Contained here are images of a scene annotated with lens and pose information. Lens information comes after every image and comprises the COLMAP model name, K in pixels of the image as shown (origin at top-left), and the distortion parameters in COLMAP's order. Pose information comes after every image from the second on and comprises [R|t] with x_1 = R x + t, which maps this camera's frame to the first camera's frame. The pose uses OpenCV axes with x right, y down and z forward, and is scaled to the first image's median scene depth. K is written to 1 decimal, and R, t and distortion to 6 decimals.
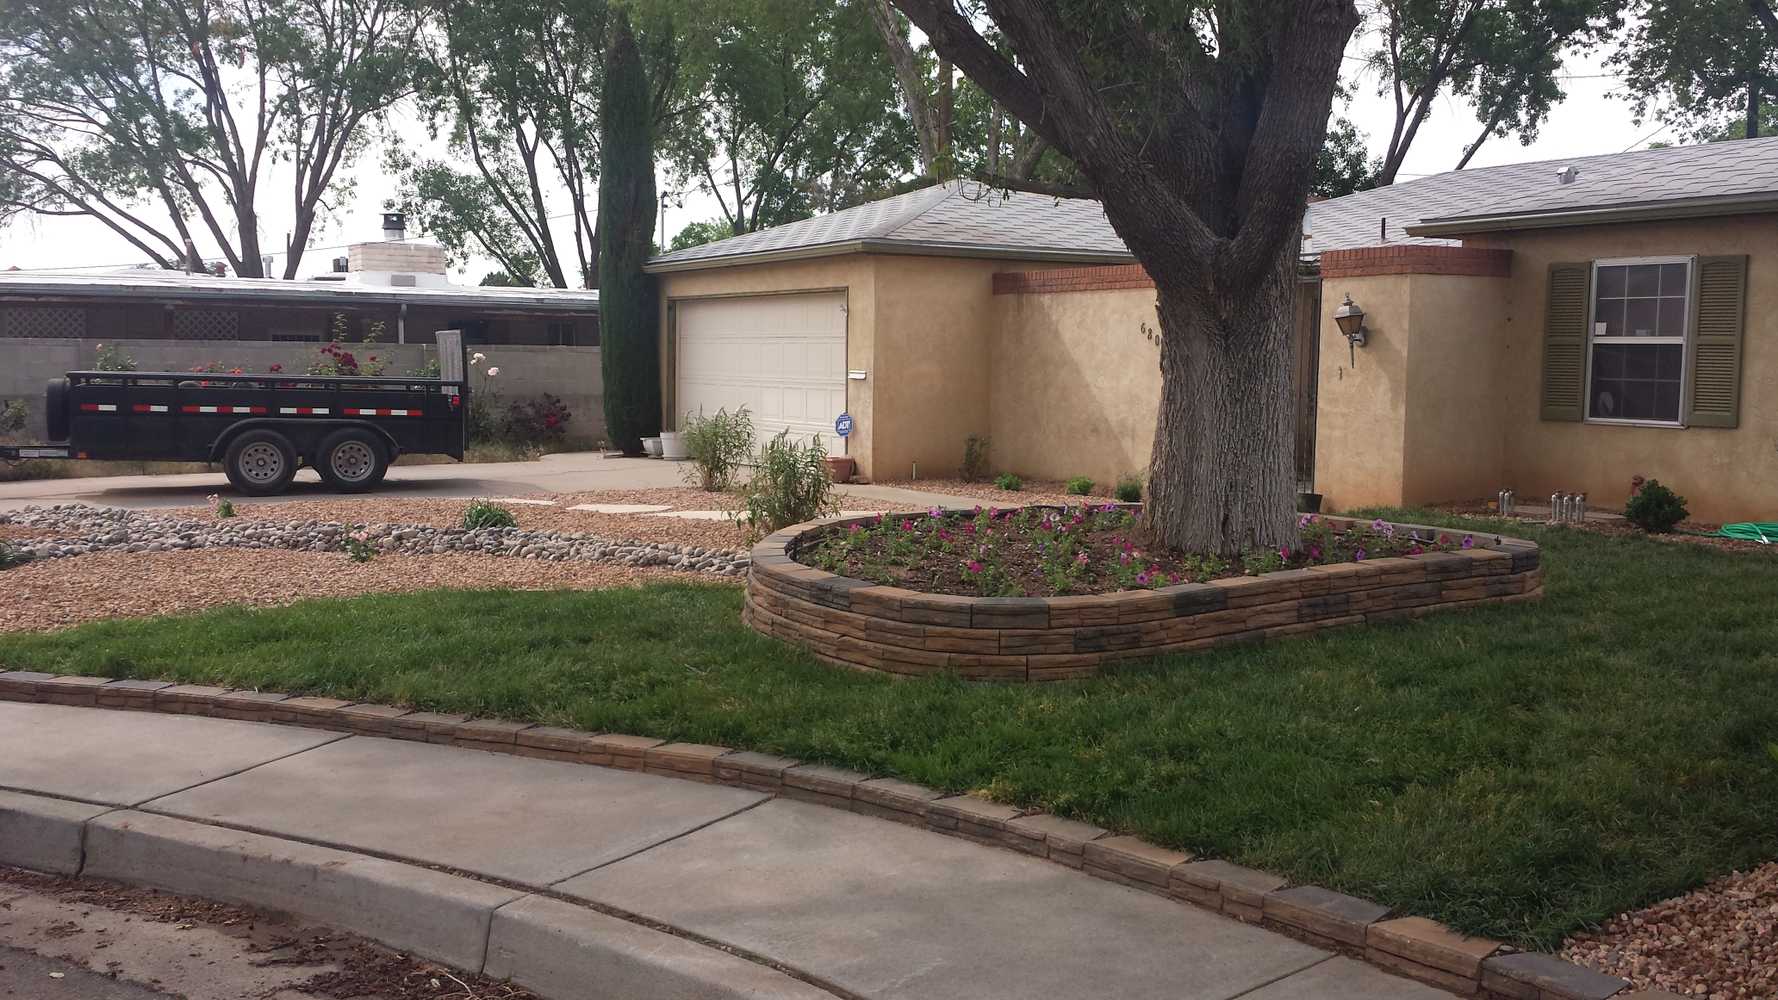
lens RADIAL K [[1644.7, 0, 902.3], [0, 1644.7, 506.6], [0, 0, 1]] dist [0.127780, -0.336405]
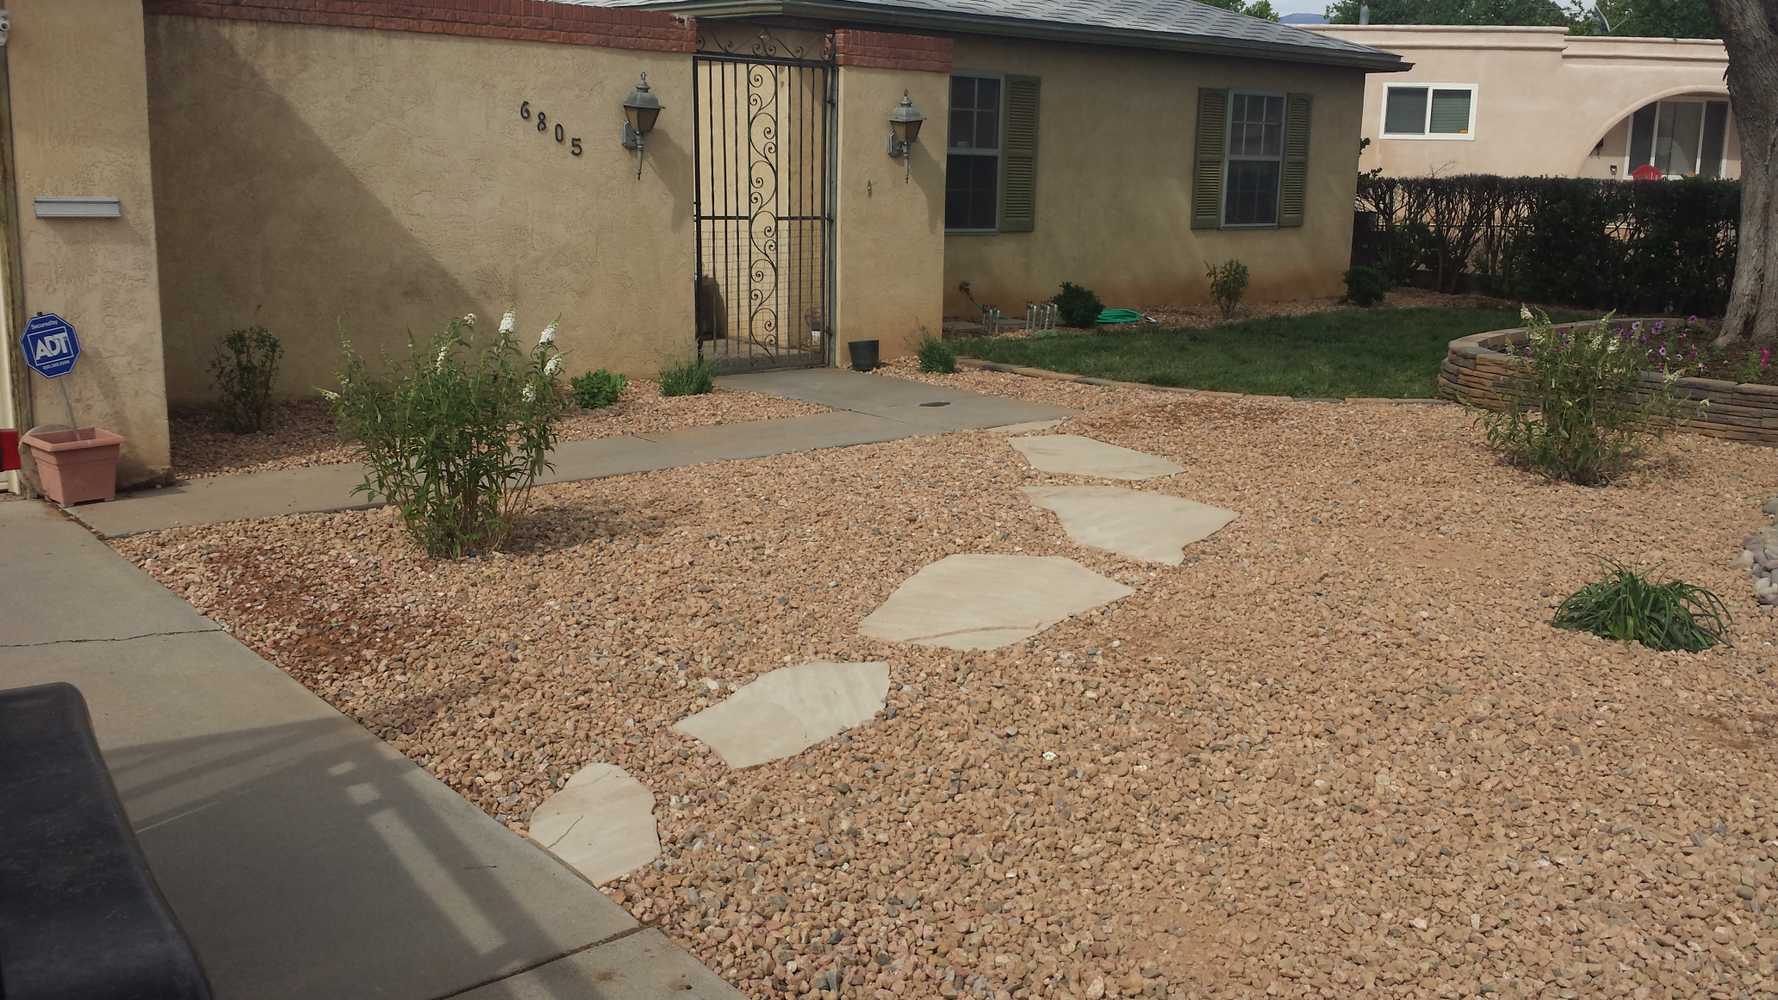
lens RADIAL K [[1644.7, 0, 902.3], [0, 1644.7, 506.6], [0, 0, 1]] dist [0.127780, -0.336405]
pose [[-0.159251, -0.214456, 0.963664, -0.463607], [0.062646, 0.971958, 0.226655, -0.093317], [-0.985249, 0.096464, -0.141350, 0.930837]]
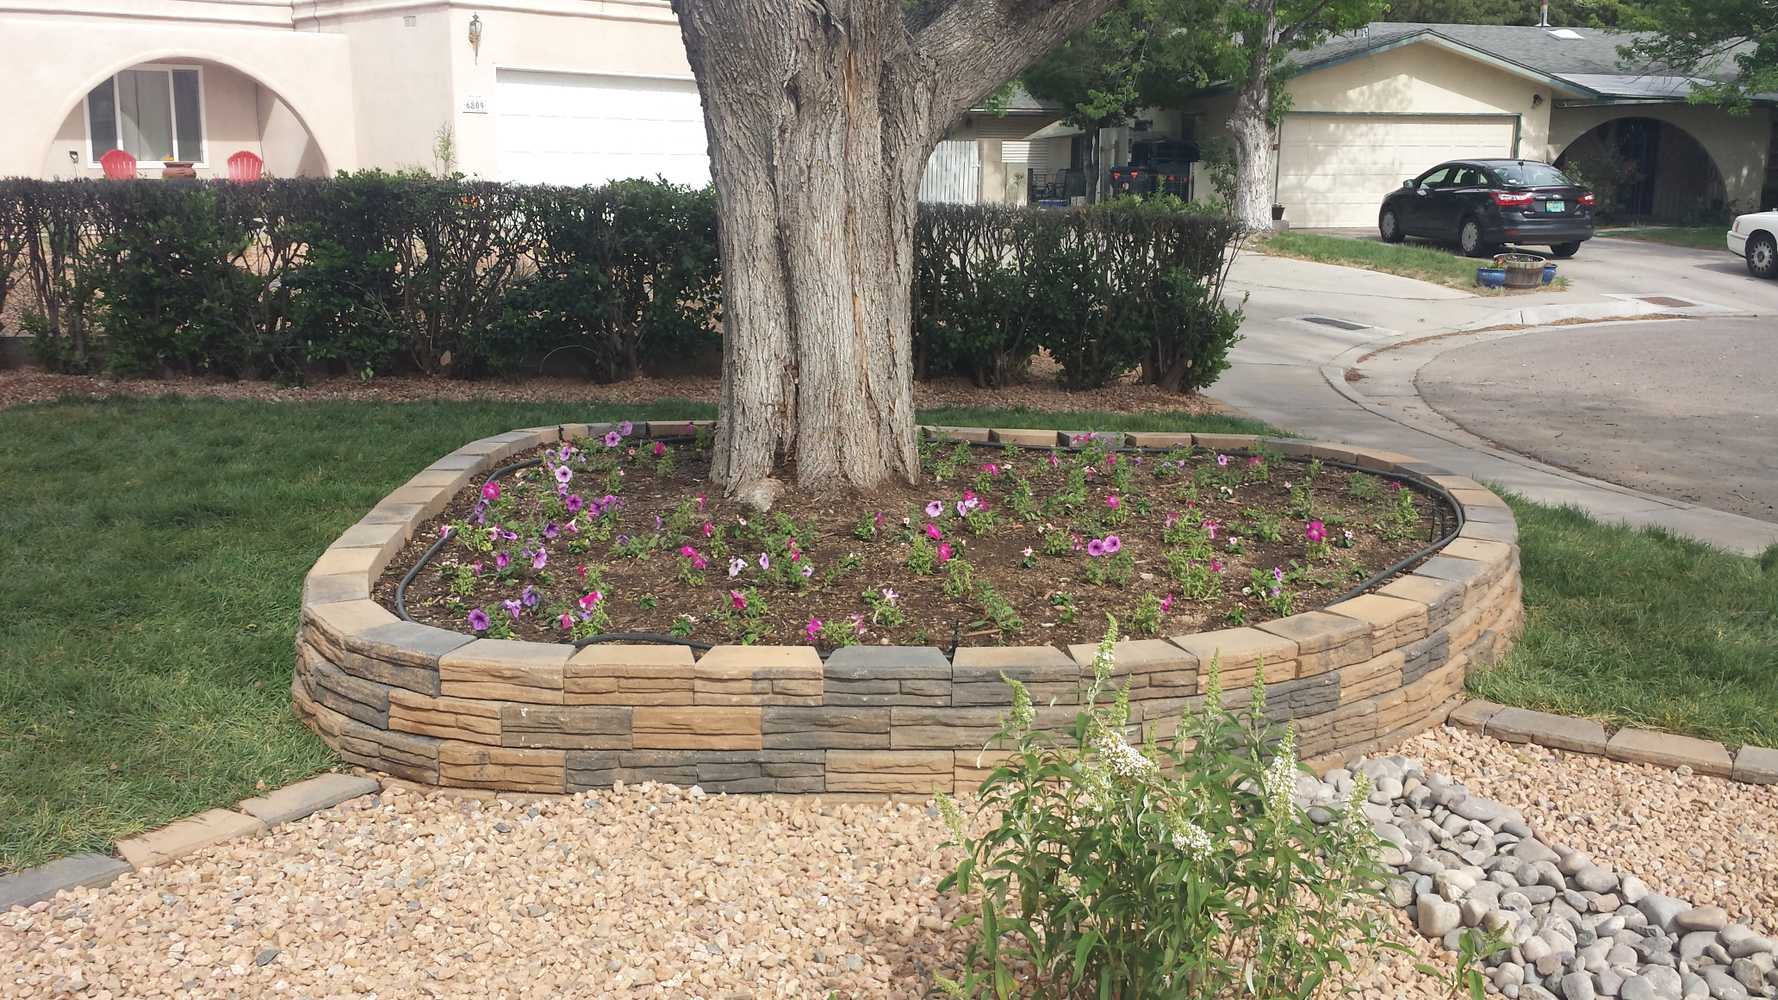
lens RADIAL K [[1644.7, 0, 902.3], [0, 1644.7, 506.6], [0, 0, 1]] dist [0.127780, -0.336405]
pose [[-0.872168, -0.115158, 0.475459, -0.094902], [0.026524, 0.959338, 0.281011, -0.084338], [-0.488486, 0.257700, -0.833650, 0.794745]]
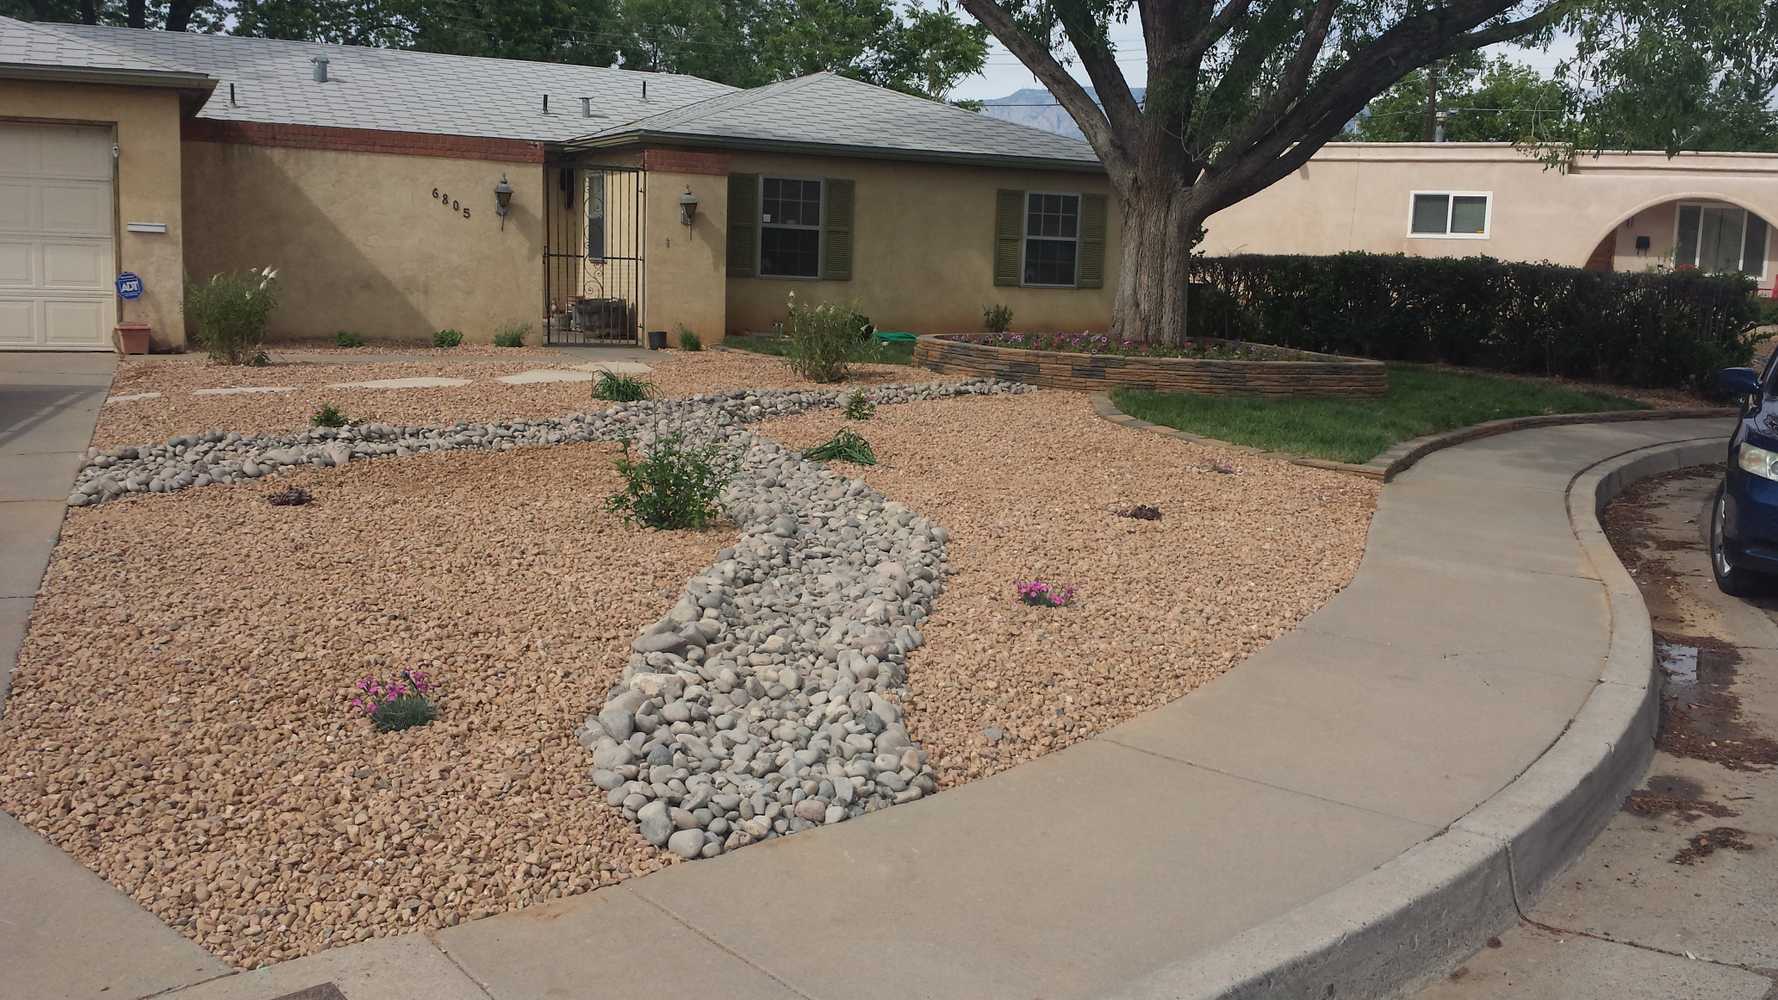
lens RADIAL K [[1644.7, 0, 902.3], [0, 1644.7, 506.6], [0, 0, 1]] dist [0.127780, -0.336405]
pose [[0.124003, -0.150196, 0.980849, -0.907300], [0.051001, 0.988136, 0.144864, -0.044293], [-0.990970, 0.032061, 0.130193, 0.531631]]
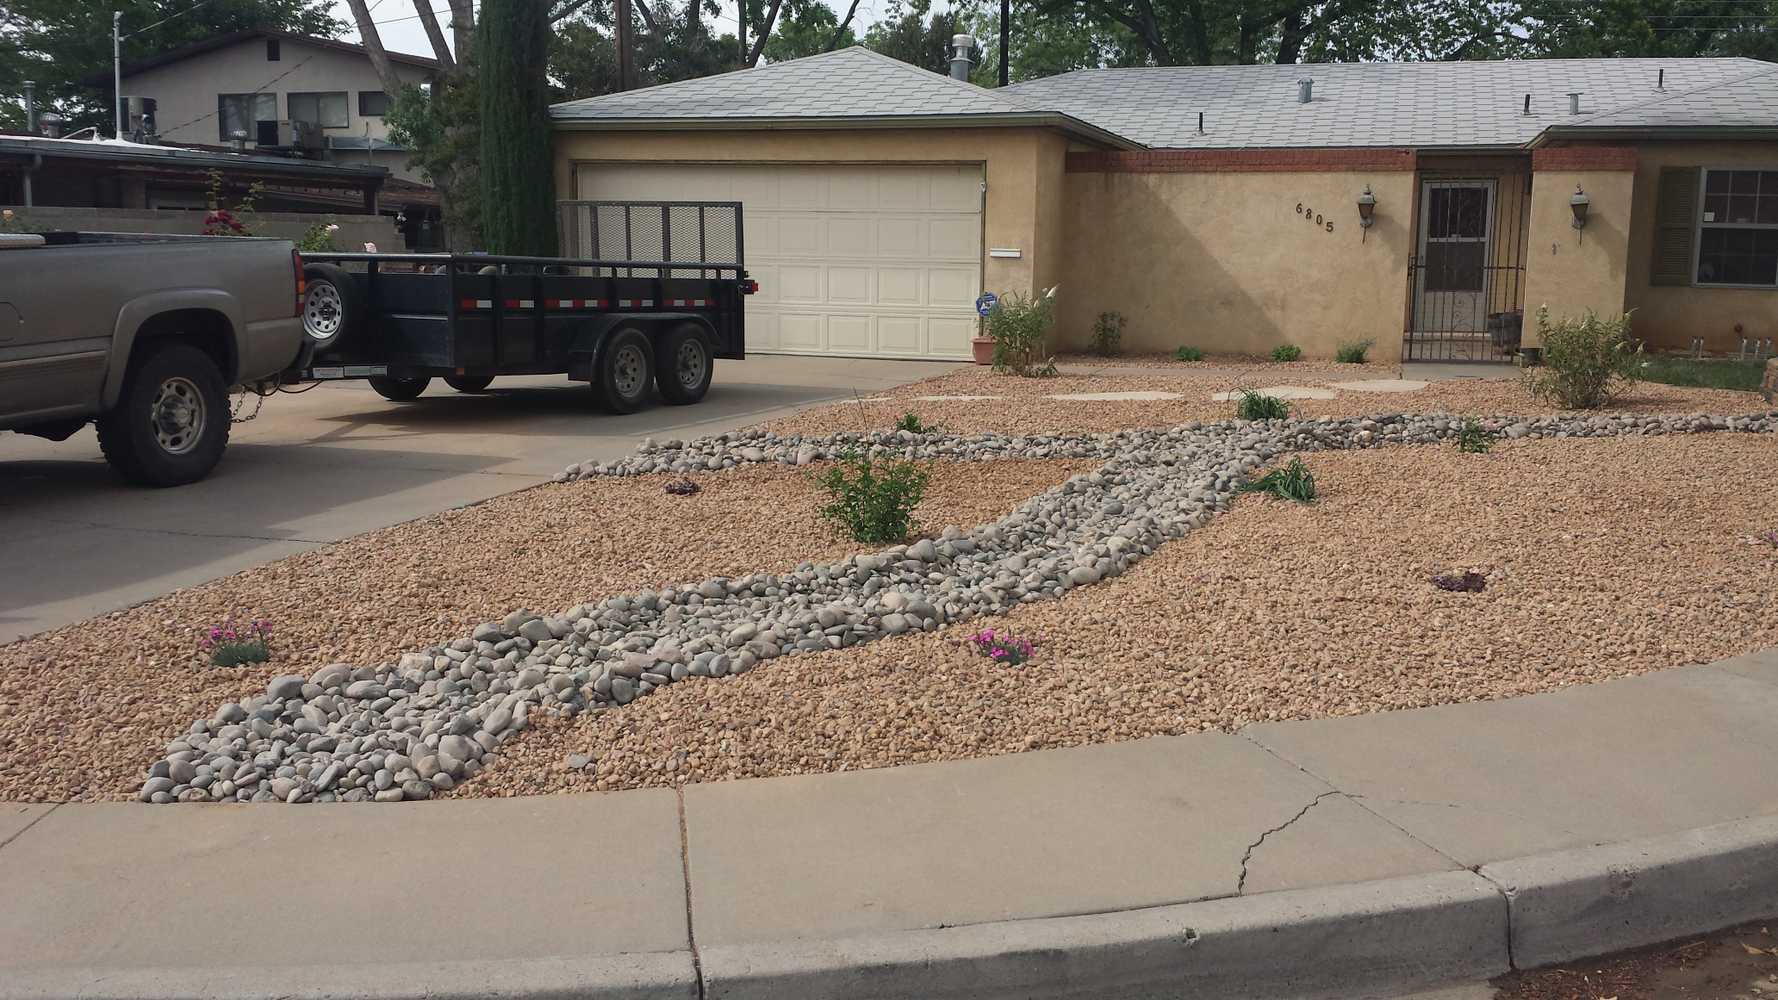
lens RADIAL K [[1644.7, 0, 902.3], [0, 1644.7, 506.6], [0, 0, 1]] dist [0.127780, -0.336405]
pose [[0.753441, -0.103652, 0.649294, -0.768898], [0.053817, 0.993905, 0.096215, -0.029705], [-0.655309, -0.037550, 0.754427, 0.316361]]
